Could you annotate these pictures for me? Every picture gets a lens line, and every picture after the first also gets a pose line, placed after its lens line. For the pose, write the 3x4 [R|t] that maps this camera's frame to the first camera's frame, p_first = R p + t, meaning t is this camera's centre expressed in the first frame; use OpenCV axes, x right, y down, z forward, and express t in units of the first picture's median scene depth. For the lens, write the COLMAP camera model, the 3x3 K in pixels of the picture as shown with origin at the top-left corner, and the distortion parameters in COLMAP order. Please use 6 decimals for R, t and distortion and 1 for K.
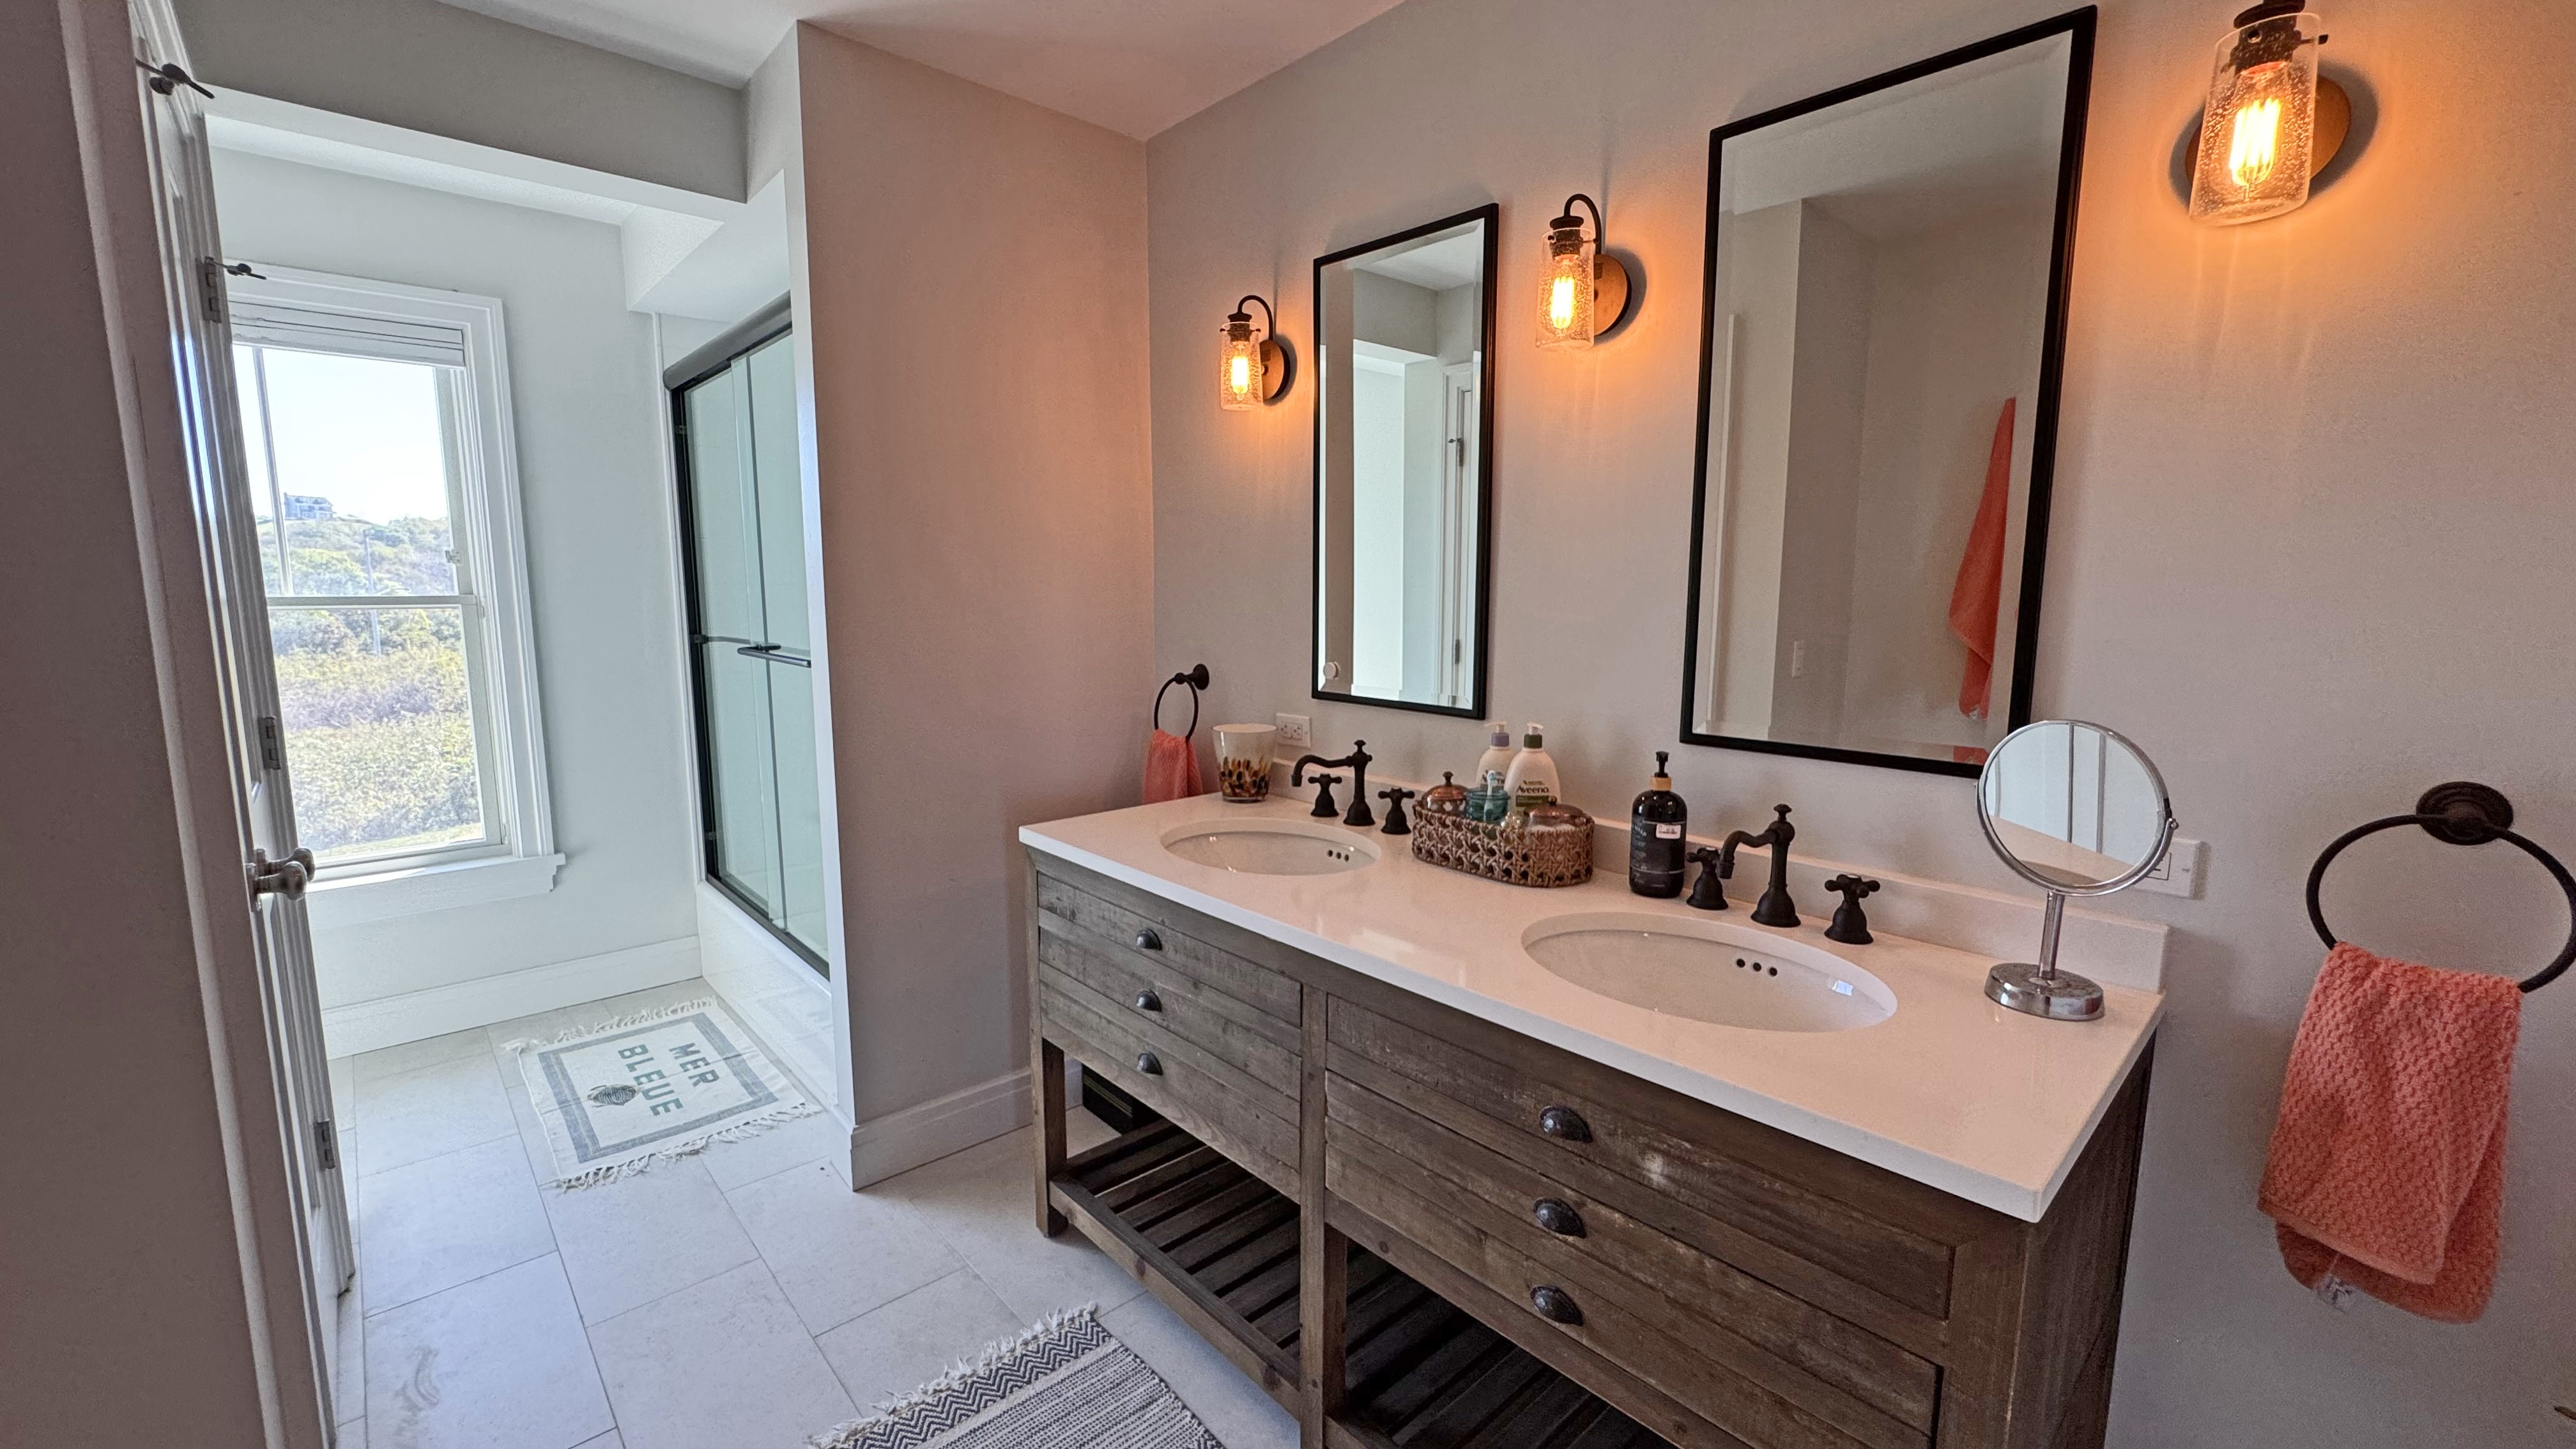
lens RADIAL K [[1025.5, 0, 1282.7], [0, 1025.5, 728.5], [0, 0, 1]] dist [-0.015417, -0.000098]
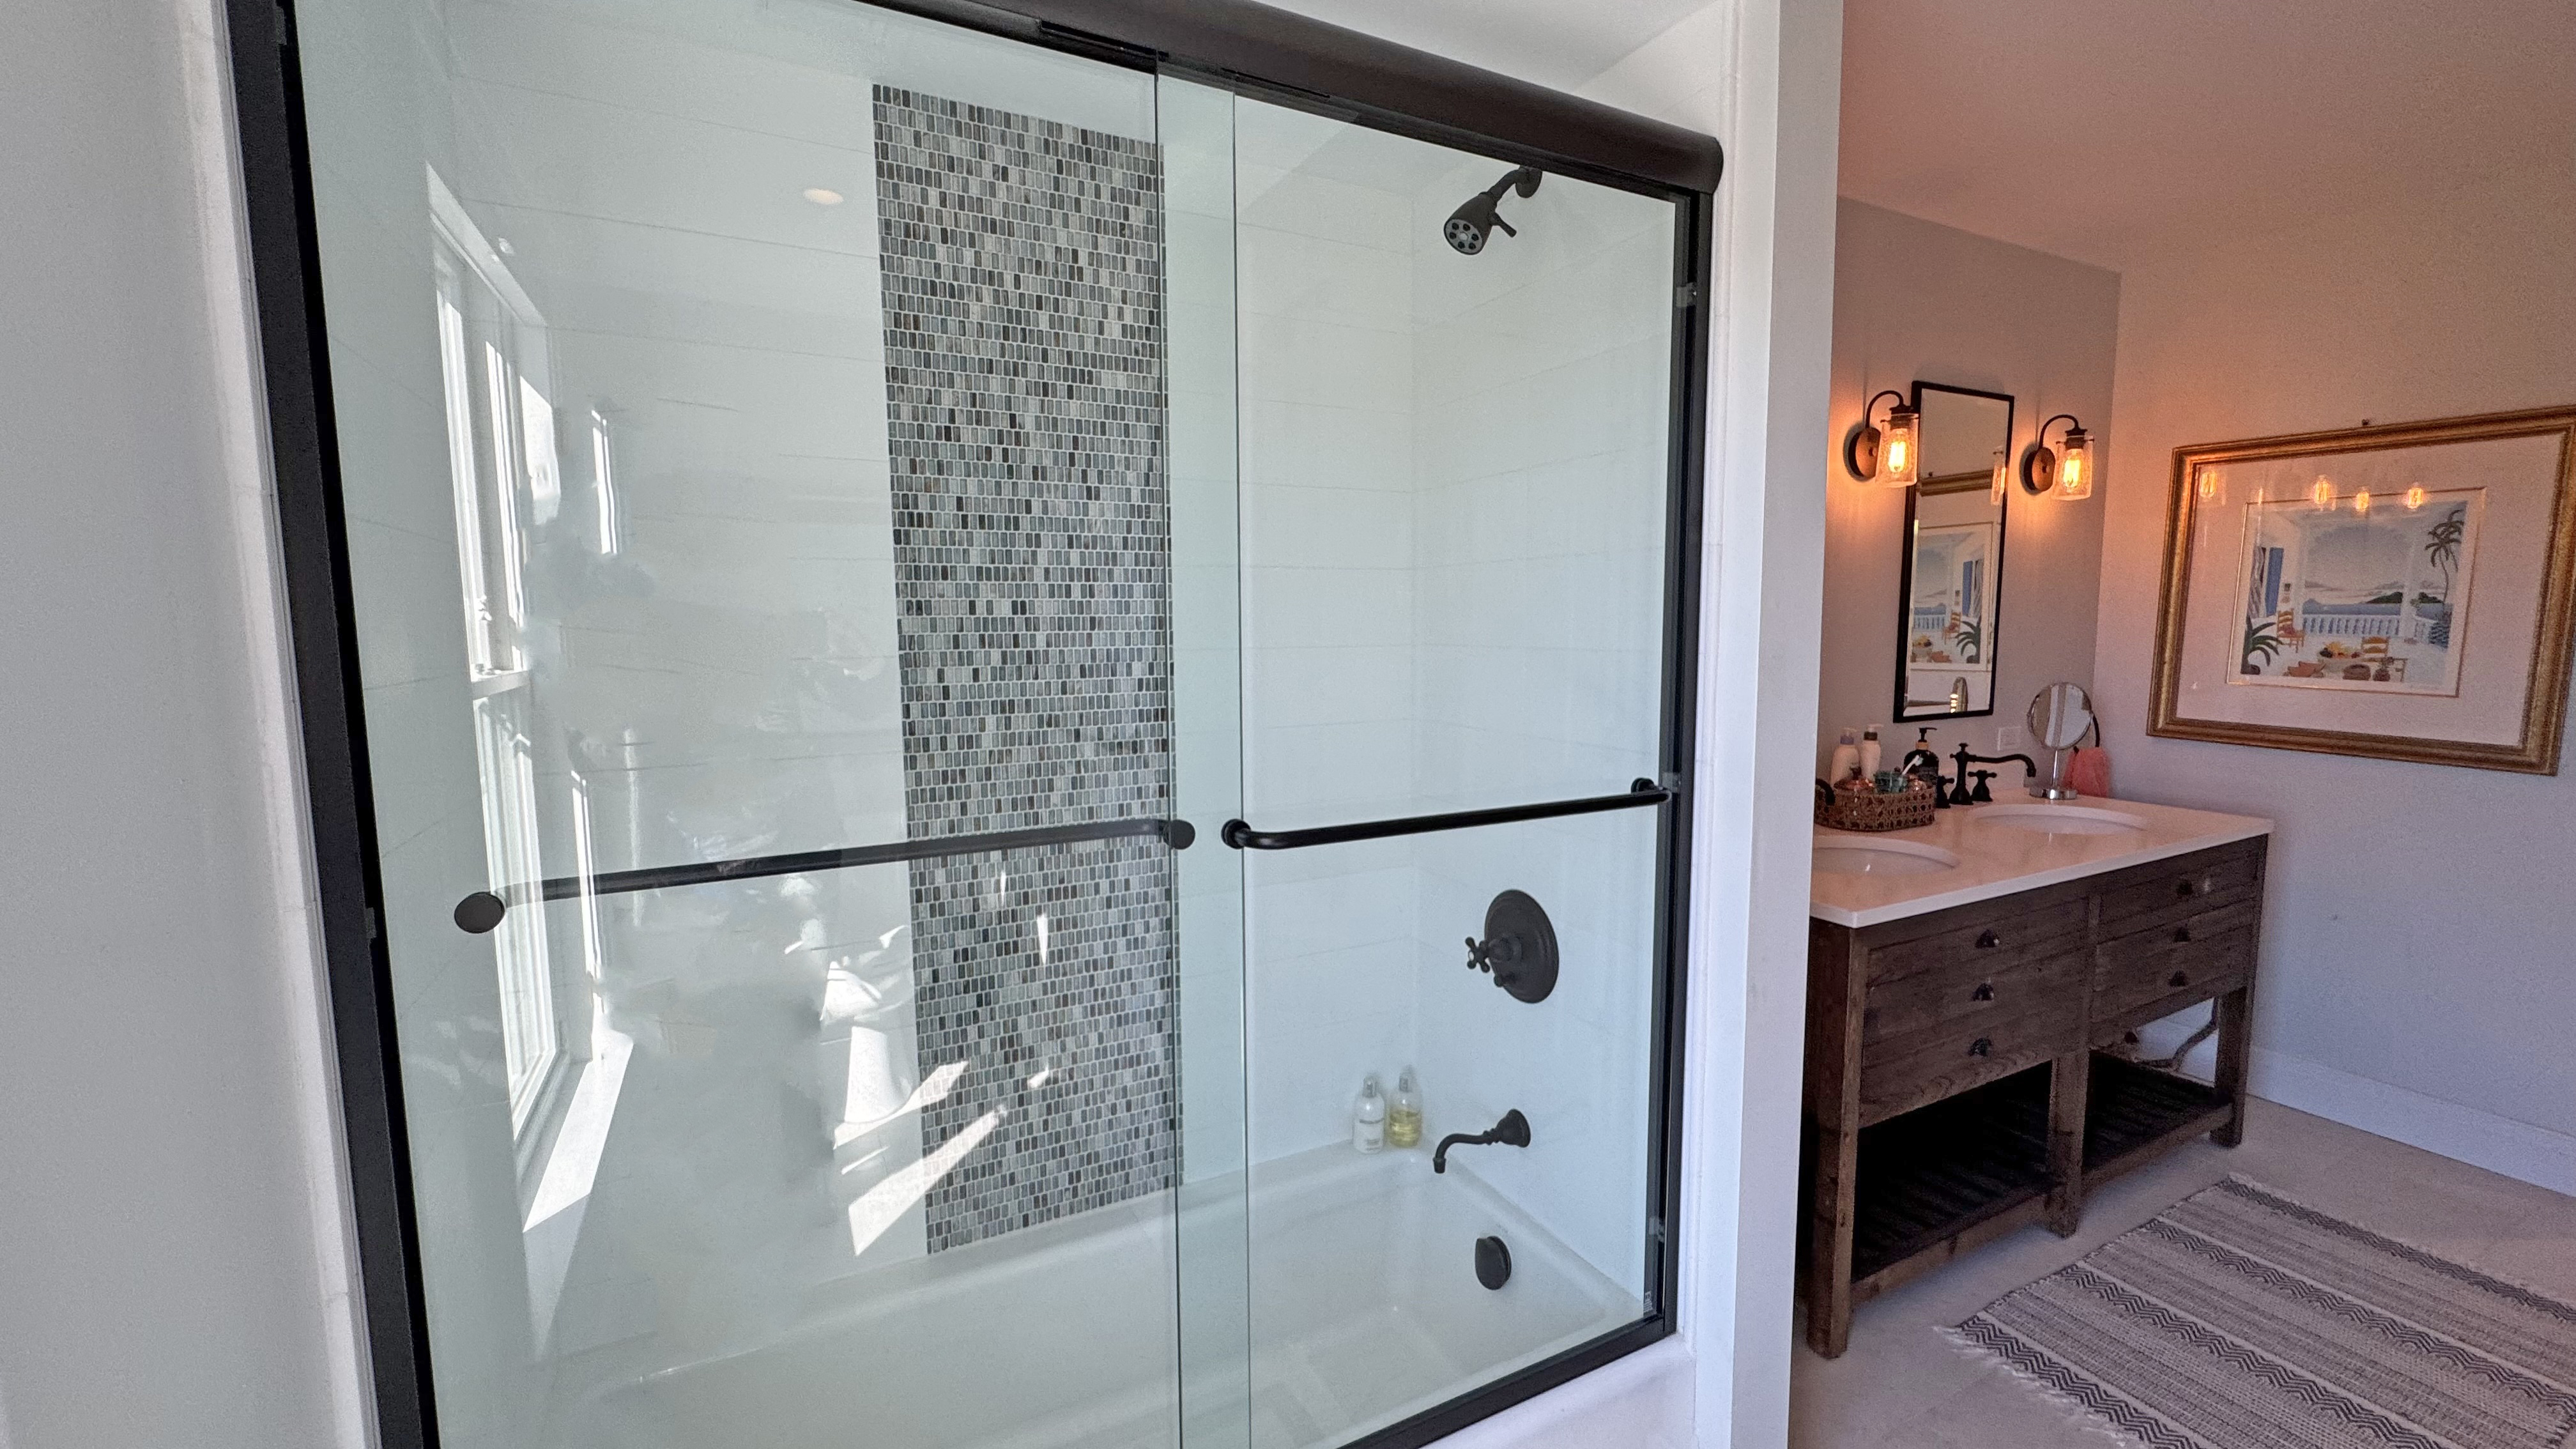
lens RADIAL K [[1025.5, 0, 1287.6], [0, 1025.5, 721.1], [0, 0, 1]] dist [-0.015417, -0.000098]
pose [[0.255665, -0.099401, 0.961642, -1.596012], [0.134822, 0.988646, 0.066348, -0.252598], [-0.957318, 0.112687, 0.266164, 1.600562]]
